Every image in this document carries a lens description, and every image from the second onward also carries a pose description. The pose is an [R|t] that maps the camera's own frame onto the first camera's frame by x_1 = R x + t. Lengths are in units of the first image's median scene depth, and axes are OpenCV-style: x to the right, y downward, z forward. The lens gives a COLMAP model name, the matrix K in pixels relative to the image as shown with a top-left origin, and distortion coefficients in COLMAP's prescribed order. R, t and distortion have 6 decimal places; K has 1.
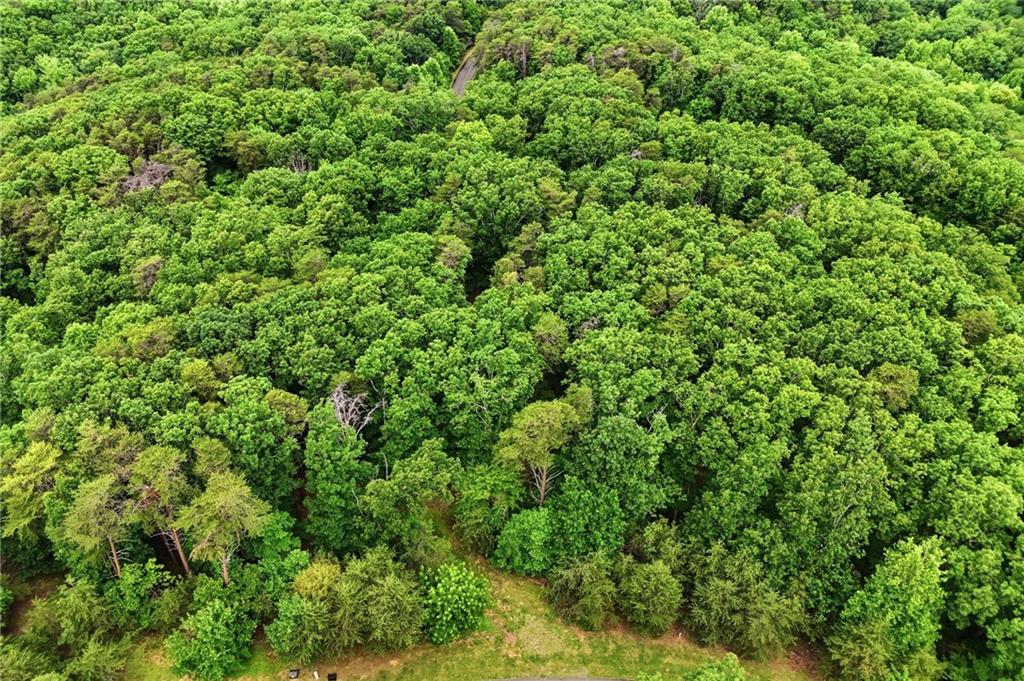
lens RADIAL K [[781.2, 0, 515.6], [0, 781.2, 352.3], [0, 0, 1]] dist [0.079007, -0.078905]
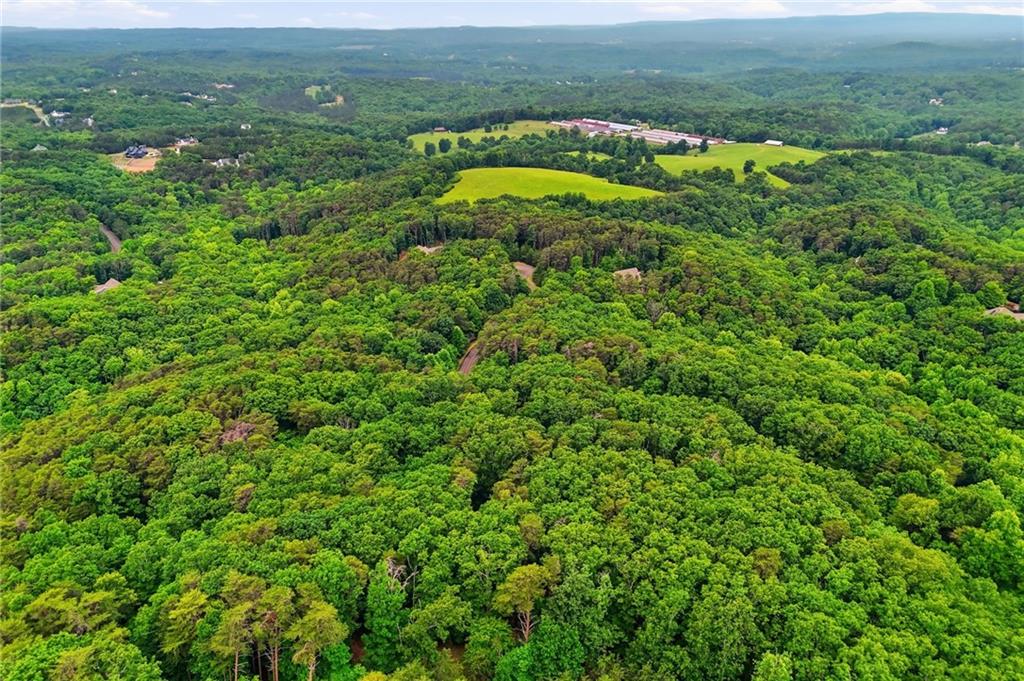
lens RADIAL K [[781.2, 0, 515.6], [0, 781.2, 352.3], [0, 0, 1]] dist [0.079007, -0.078905]
pose [[0.999962, 0.003824, 0.007780, 0.000748], [-0.000914, 0.938947, -0.344062, 0.118776], [-0.008621, 0.344042, 0.938915, -0.330155]]
